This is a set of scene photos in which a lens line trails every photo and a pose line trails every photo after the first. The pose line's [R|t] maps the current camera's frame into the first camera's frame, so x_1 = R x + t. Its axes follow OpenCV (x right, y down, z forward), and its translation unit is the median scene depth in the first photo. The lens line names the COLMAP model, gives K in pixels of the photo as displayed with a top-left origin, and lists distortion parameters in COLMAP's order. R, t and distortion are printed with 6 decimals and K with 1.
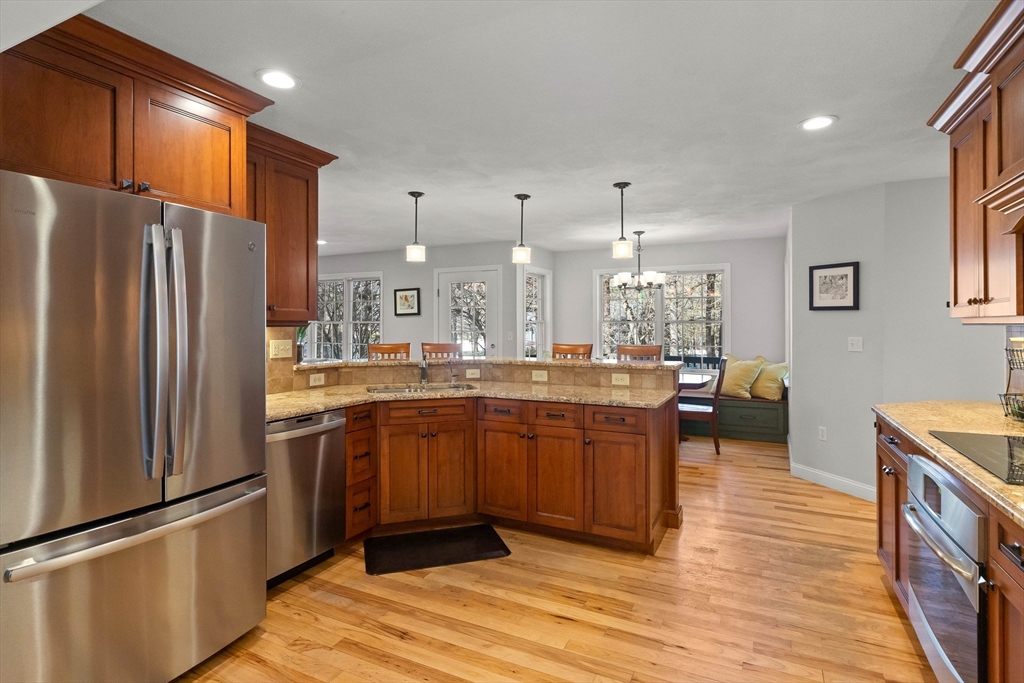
lens RADIAL K [[512.2, 0, 521.5], [0, 512.2, 324.6], [0, 0, 1]] dist [0.005527, 0.000111]
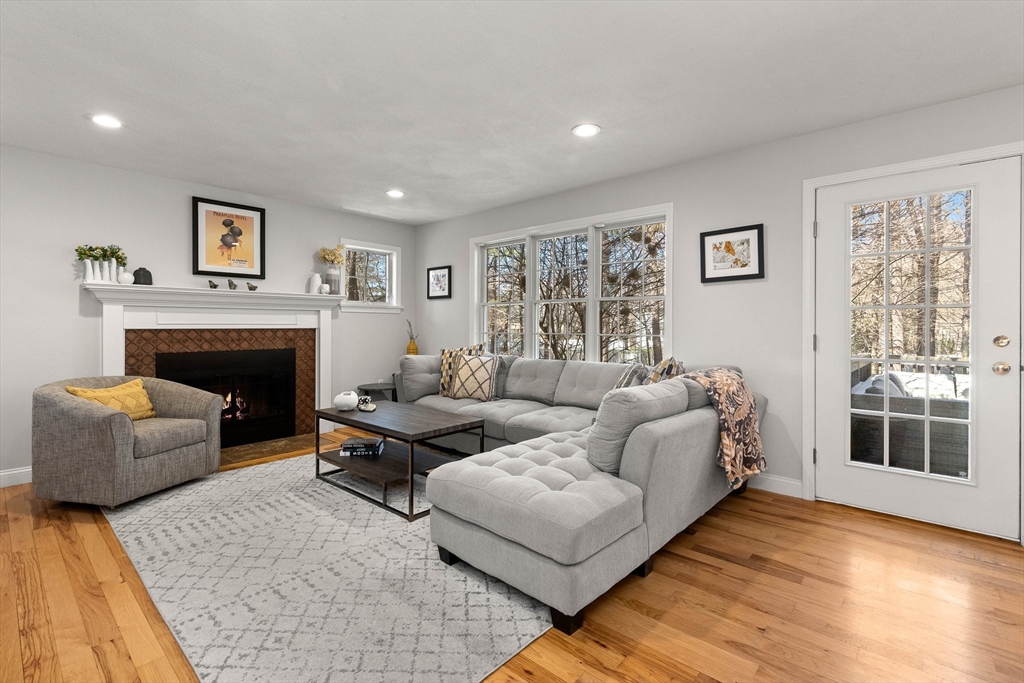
lens RADIAL K [[467.6, 0, 515.4], [0, 467.6, 331.5], [0, 0, 1]] dist [0.002121, 0.000605]
pose [[0.959627, 0.005975, -0.281213, -0.310251], [-0.002305, 0.999908, 0.013381, 0.028982], [0.281267, -0.012193, 0.959552, 0.502380]]
